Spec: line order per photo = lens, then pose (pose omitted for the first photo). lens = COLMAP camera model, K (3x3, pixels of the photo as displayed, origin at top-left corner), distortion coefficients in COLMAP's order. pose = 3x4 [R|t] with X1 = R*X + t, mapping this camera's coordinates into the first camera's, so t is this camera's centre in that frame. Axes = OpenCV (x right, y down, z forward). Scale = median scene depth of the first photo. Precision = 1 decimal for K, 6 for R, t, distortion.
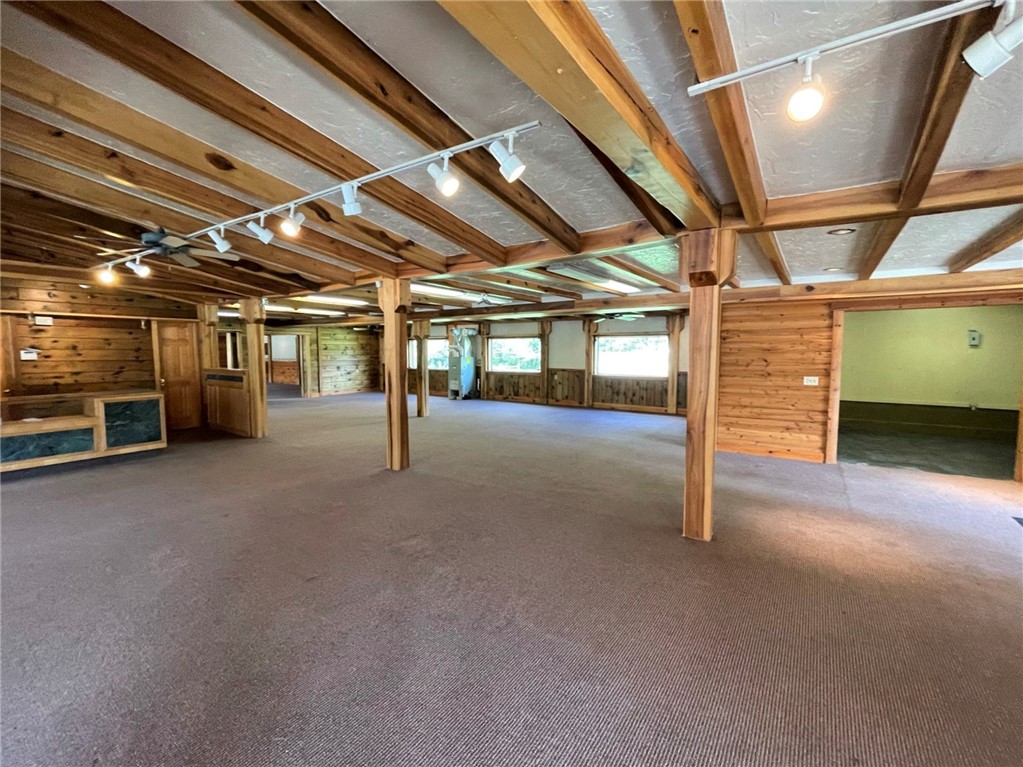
lens RADIAL K [[443.8, 0, 510.8], [0, 443.8, 384.7], [0, 0, 1]] dist [0.002574, -0.000215]
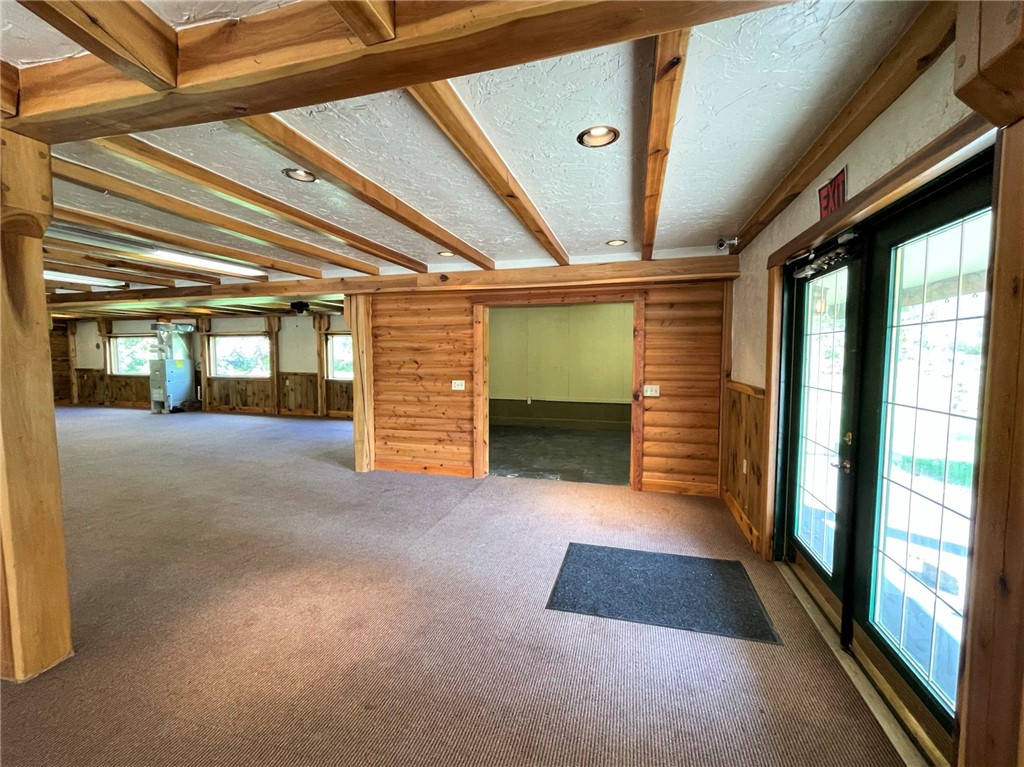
lens RADIAL K [[426.7, 0, 520.0], [0, 426.7, 380.5], [0, 0, 1]] dist [-0.002367, -0.000167]
pose [[0.948014, -0.020326, 0.317580, 0.488860], [0.023885, 0.999688, -0.007317, -0.007741], [-0.317332, 0.014522, 0.948203, 0.152919]]
